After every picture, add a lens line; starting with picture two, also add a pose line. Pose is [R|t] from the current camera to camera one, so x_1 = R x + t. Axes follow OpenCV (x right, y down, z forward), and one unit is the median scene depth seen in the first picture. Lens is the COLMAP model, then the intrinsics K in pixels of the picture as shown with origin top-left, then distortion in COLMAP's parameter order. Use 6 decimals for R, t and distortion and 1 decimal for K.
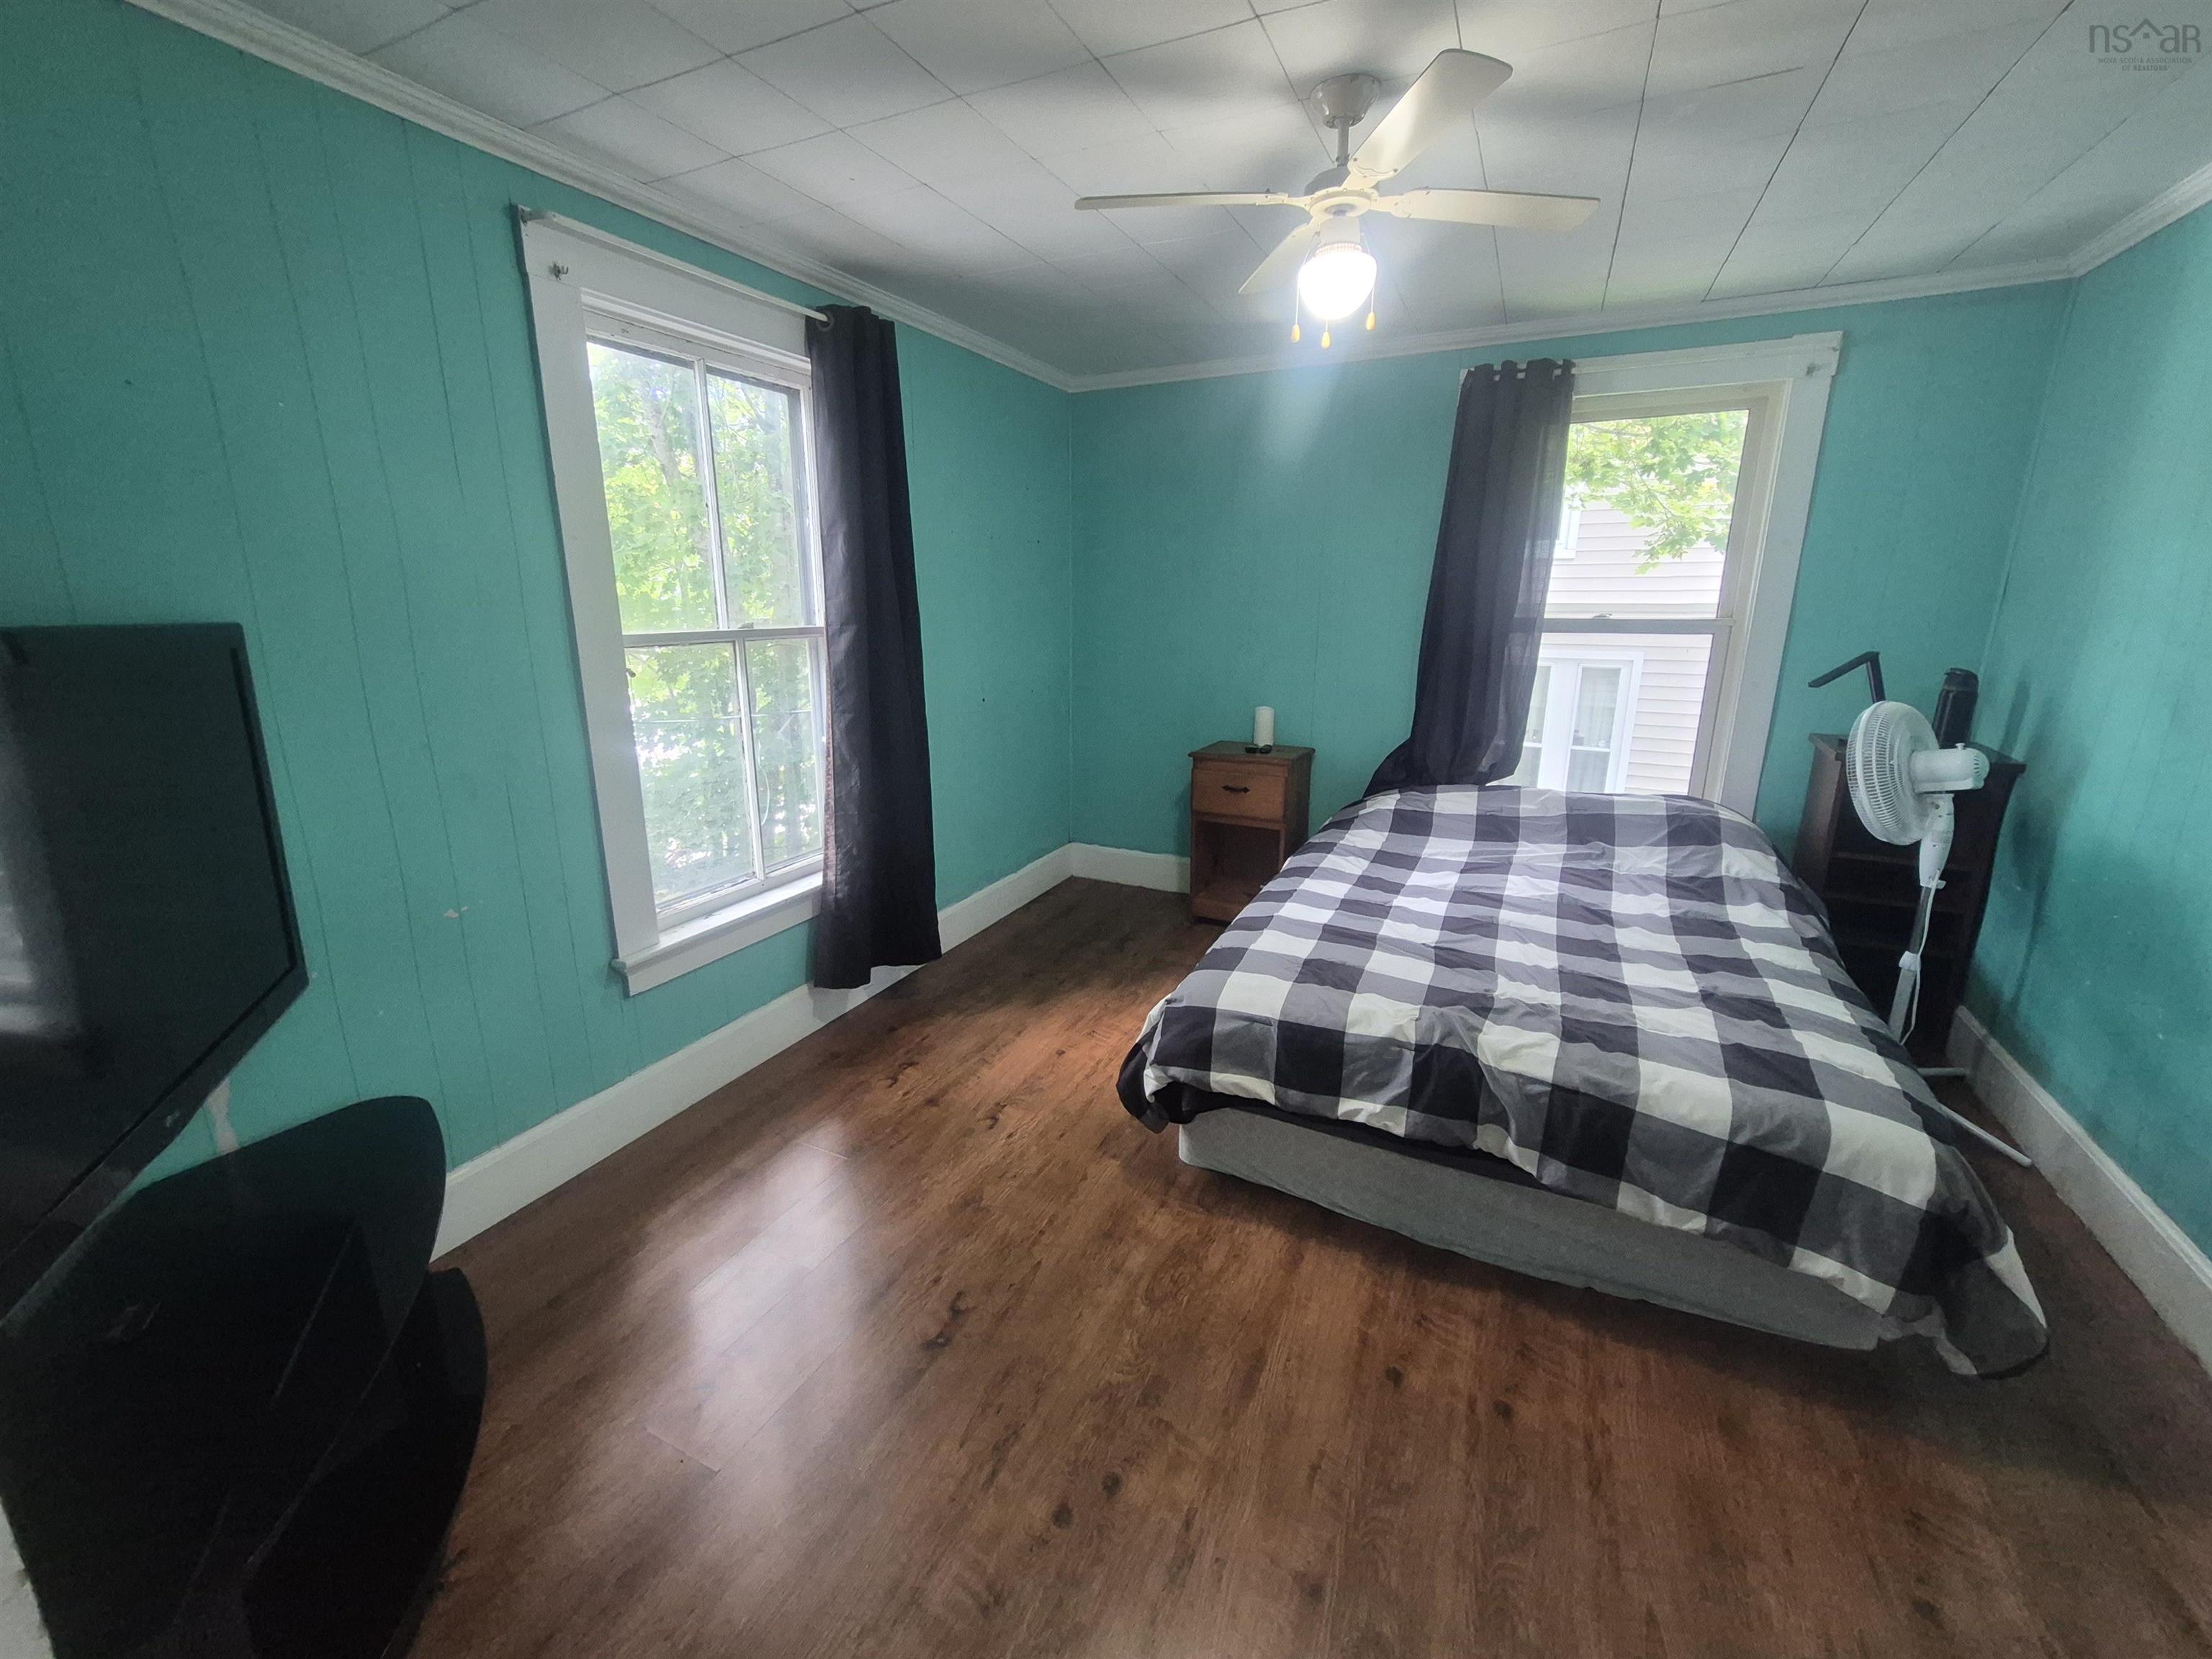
lens RADIAL K [[905.1, 0, 1076.7], [0, 905.1, 808.4], [0, 0, 1]] dist [0.003222, 0.000615]
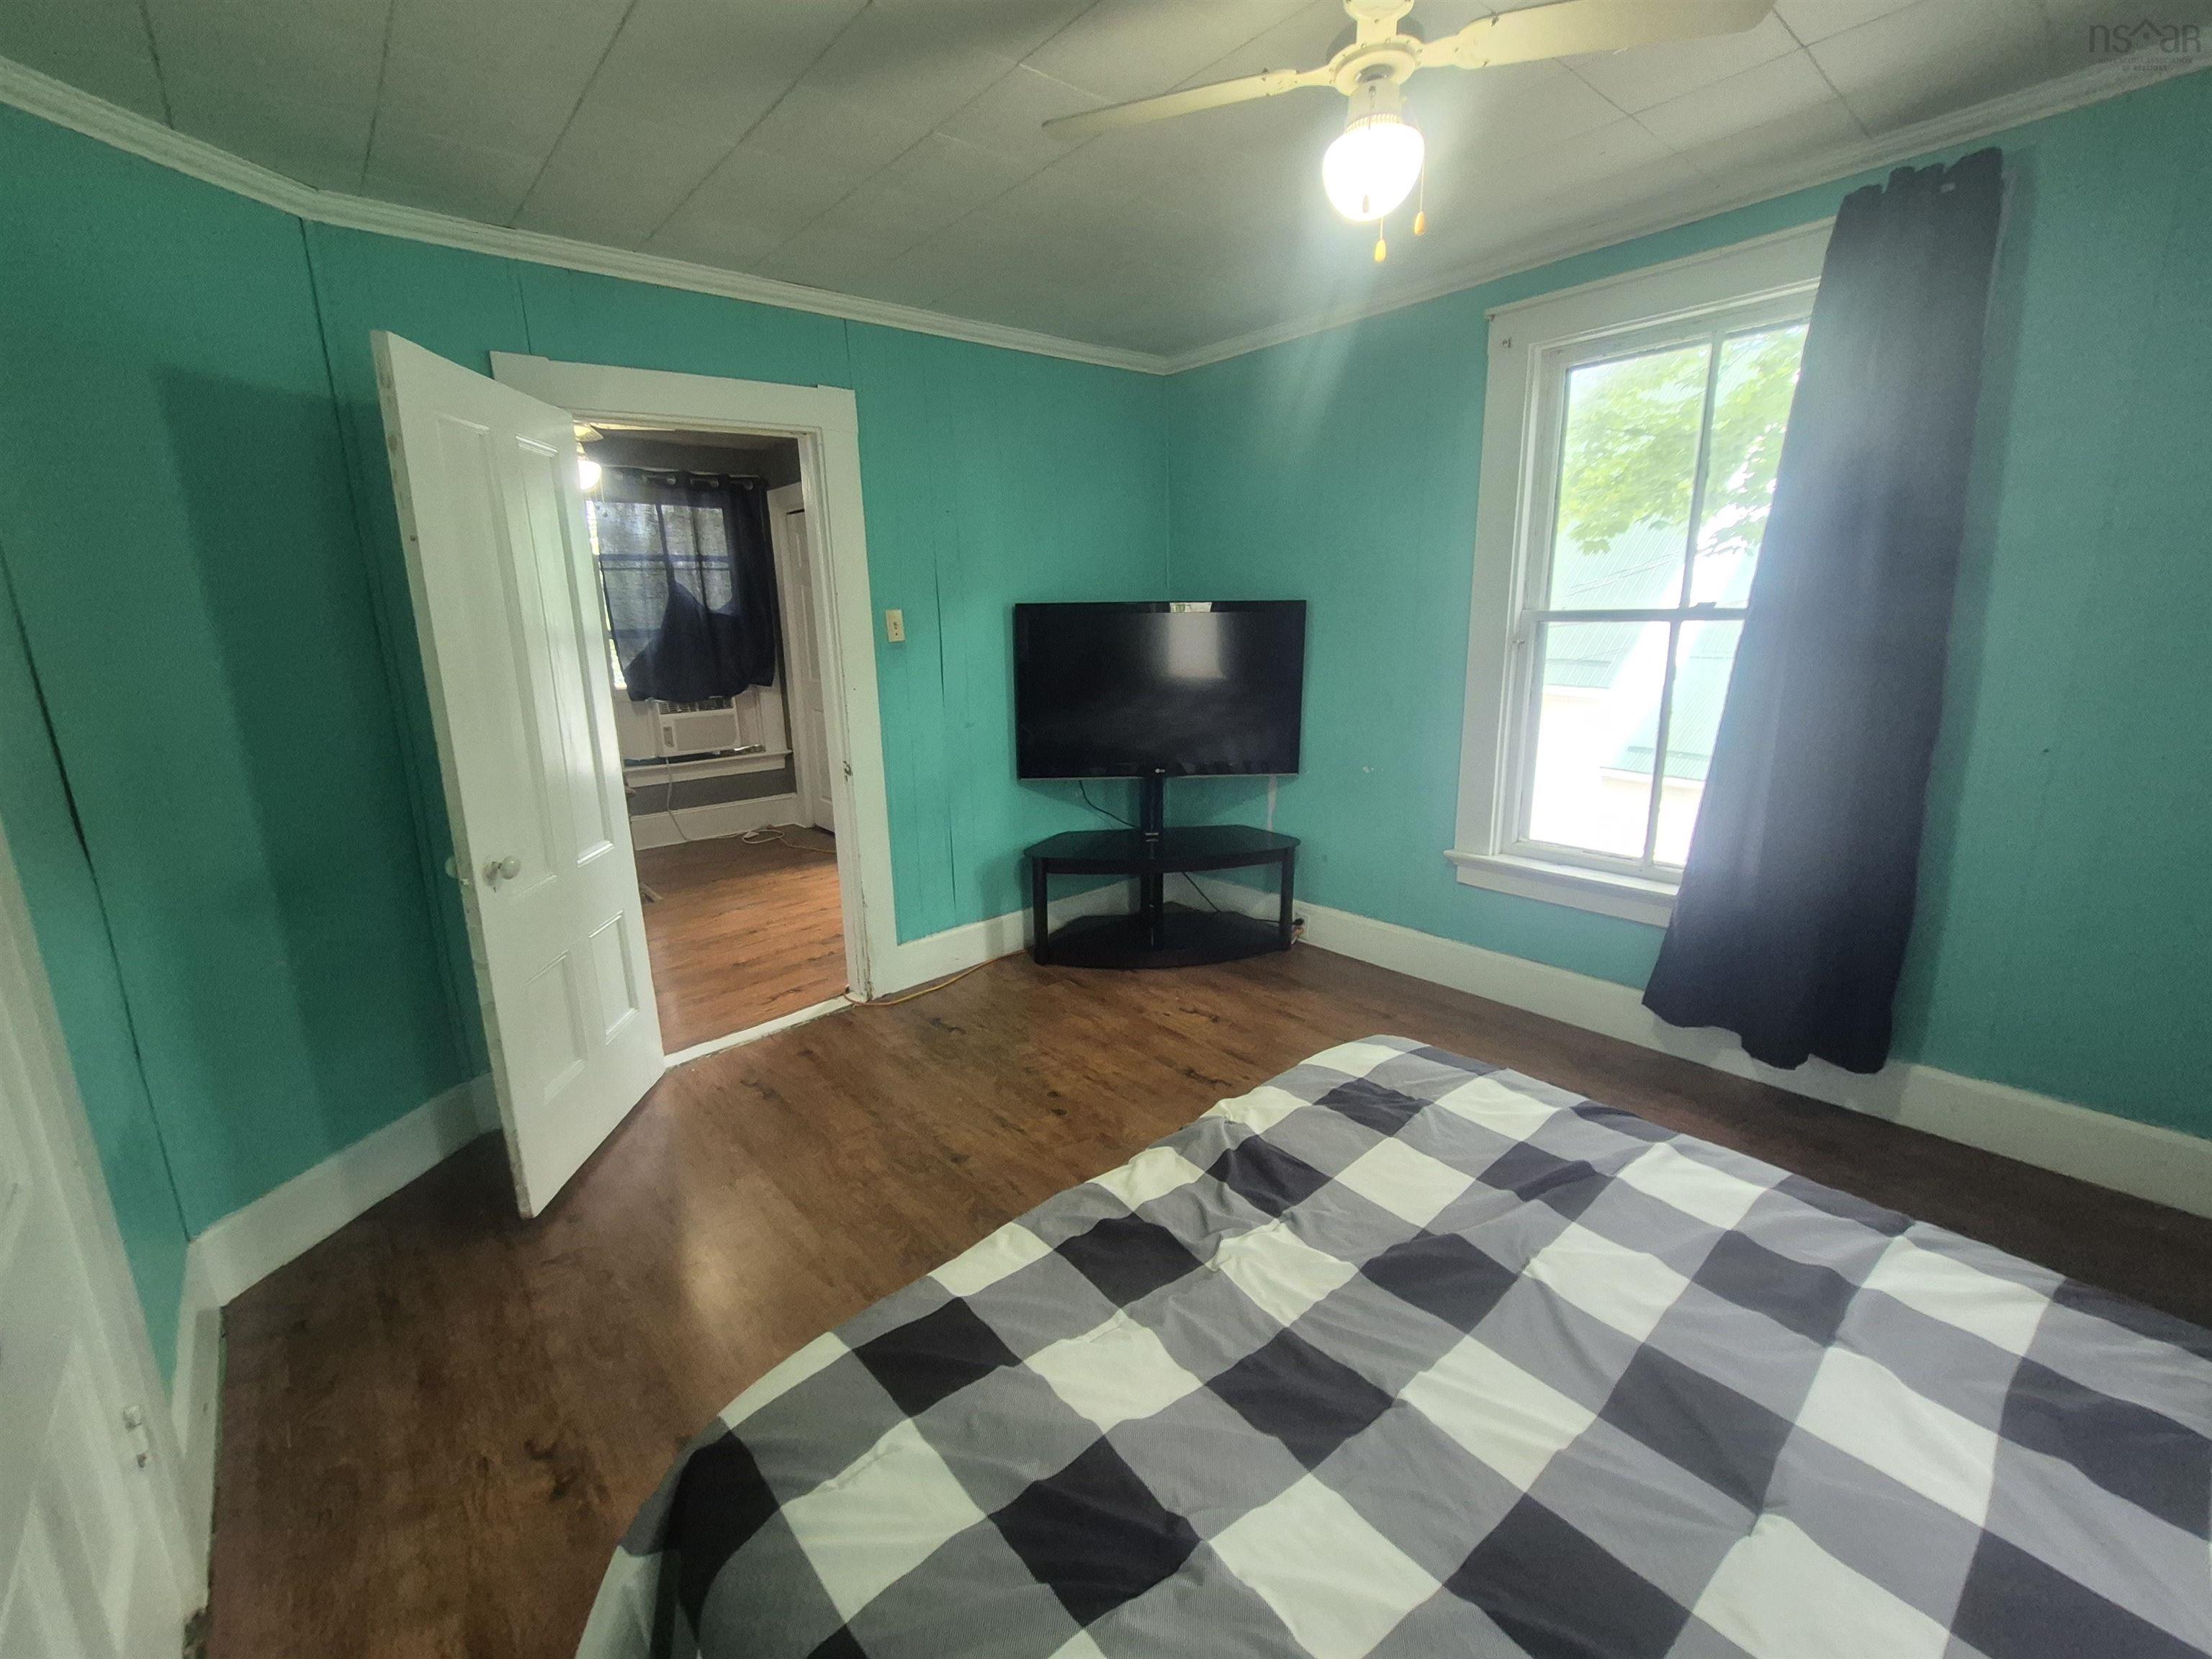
lens RADIAL K [[905.1, 0, 1076.7], [0, 905.1, 808.4], [0, 0, 1]] dist [0.003222, 0.000615]
pose [[-0.380938, 0.218018, -0.898529, 1.315674], [-0.182809, 0.934858, 0.304337, -0.289037], [0.906348, 0.280193, -0.316267, 1.293051]]
